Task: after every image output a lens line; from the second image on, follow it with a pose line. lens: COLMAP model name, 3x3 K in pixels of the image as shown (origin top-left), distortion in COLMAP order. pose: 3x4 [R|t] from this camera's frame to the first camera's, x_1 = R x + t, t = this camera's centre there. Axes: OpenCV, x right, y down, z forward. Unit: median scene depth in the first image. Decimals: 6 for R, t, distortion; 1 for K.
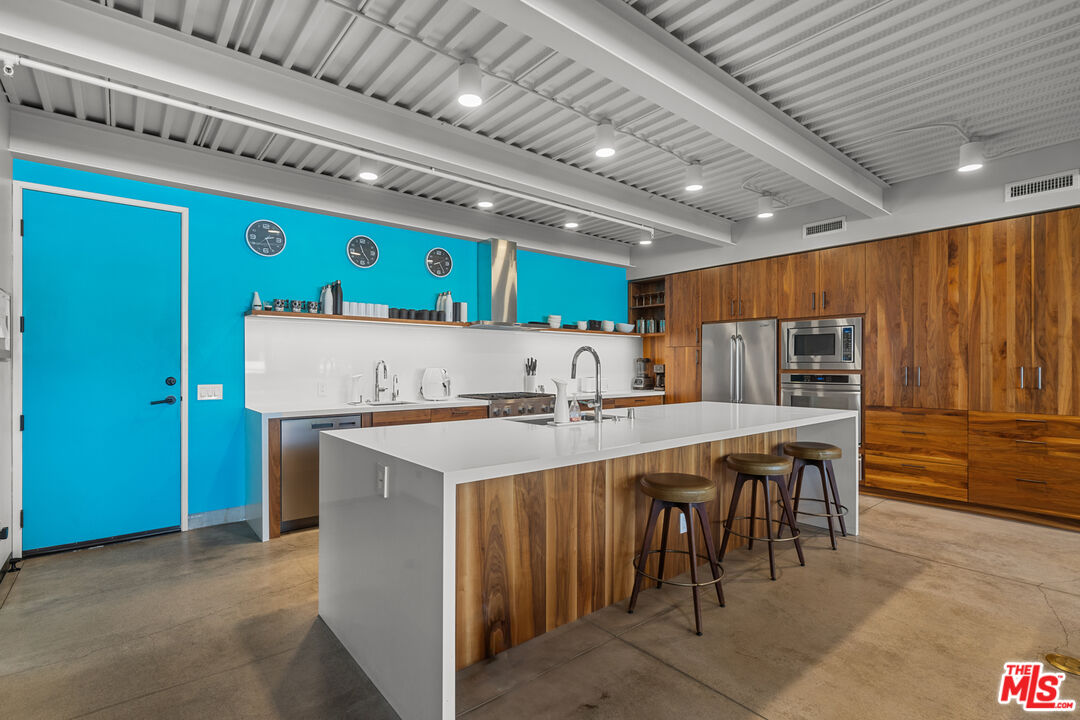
lens RADIAL K [[511.2, 0, 536.2], [0, 511.2, 361.2], [0, 0, 1]] dist [0.002130, 0.001239]
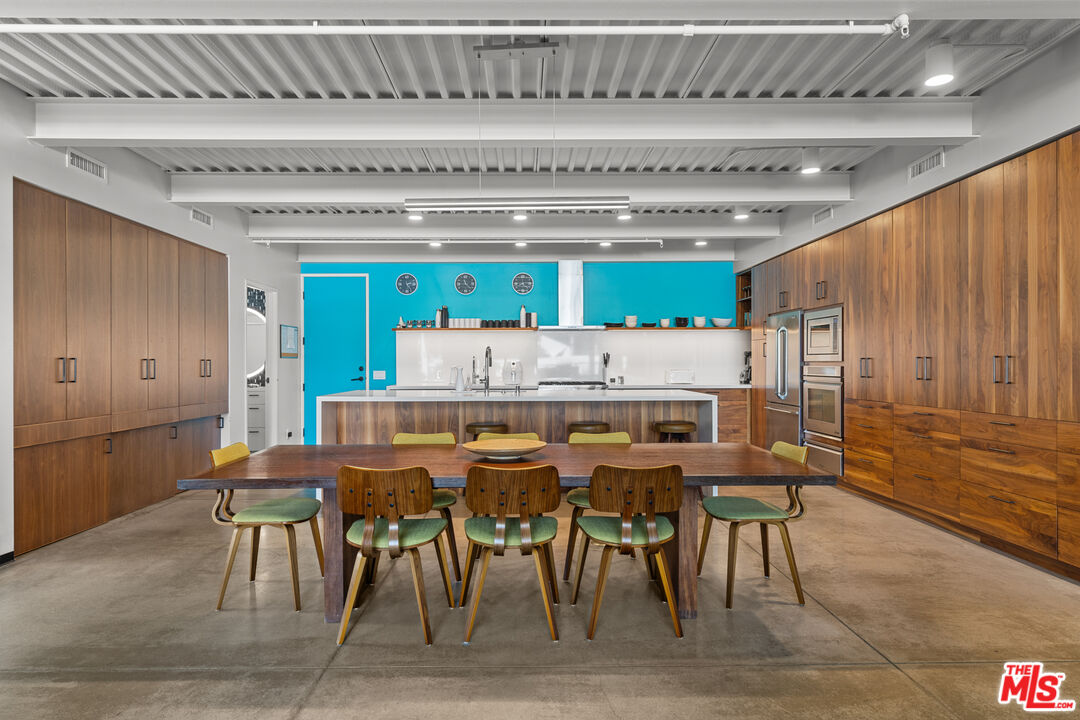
lens RADIAL K [[620.8, 0, 541.5], [0, 620.8, 363.4], [0, 0, 1]] dist [0.002994, 0.000150]
pose [[0.782469, -0.002132, -0.622685, 0.903744], [0.007652, 0.999952, 0.006191, 0.008271], [0.622642, -0.009609, 0.782448, -0.267434]]
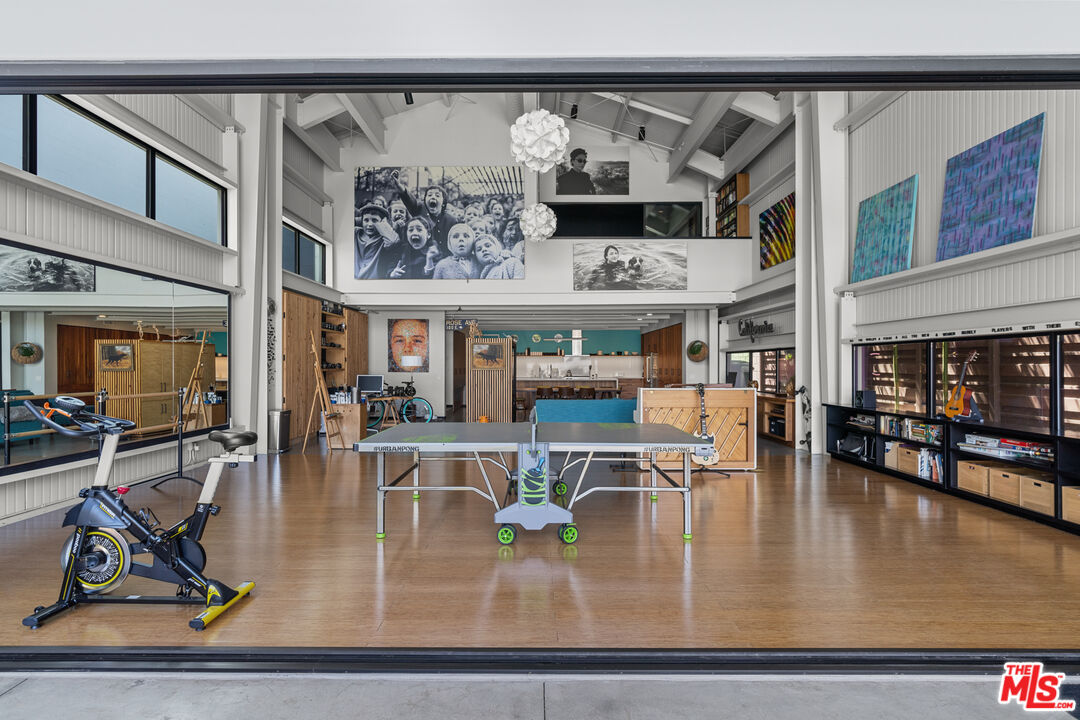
lens RADIAL K [[584.6, 0, 539.5], [0, 584.6, 363.0], [0, 0, 1]] dist [-0.007787, -0.000775]
pose [[0.772802, -0.003611, -0.634637, 2.344852], [0.006639, 0.999975, 0.002394, -0.035554], [0.634613, -0.006063, 0.772806, -2.274132]]
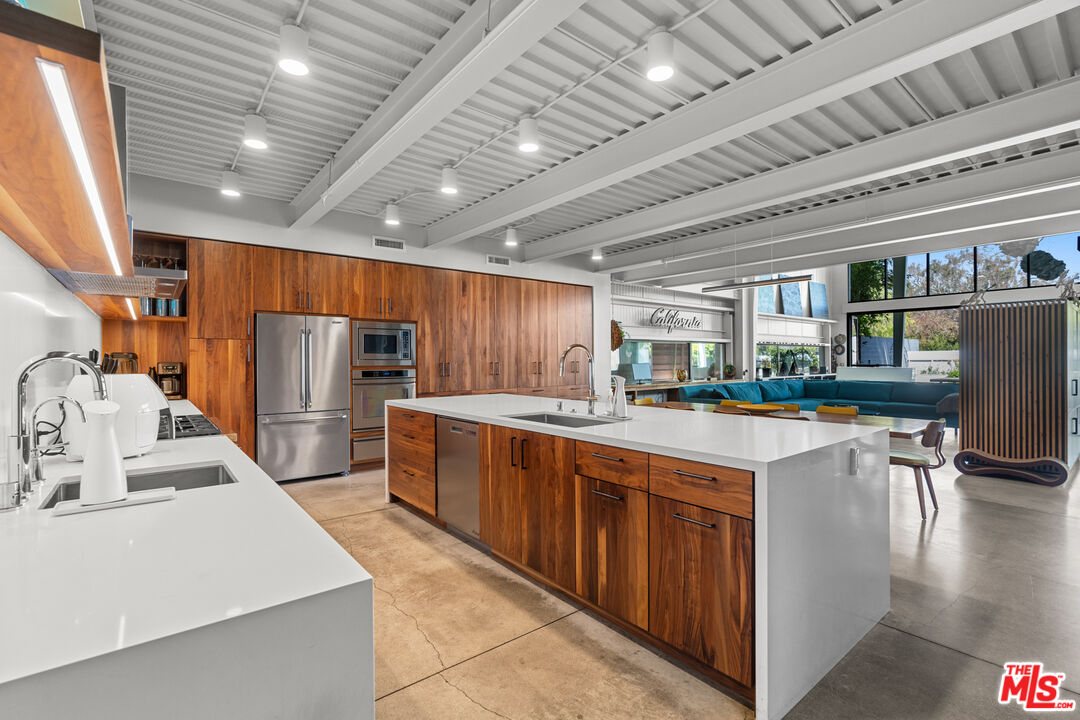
lens RADIAL K [[483.6, 0, 536.5], [0, 483.6, 360.4], [0, 0, 1]] dist [-0.003725, -0.000528]
pose [[0.013789, 0.001512, 0.999904, -0.547722], [-0.001021, 0.999998, -0.001498, 0.005536], [-0.999904, -0.001001, 0.013790, 0.669339]]
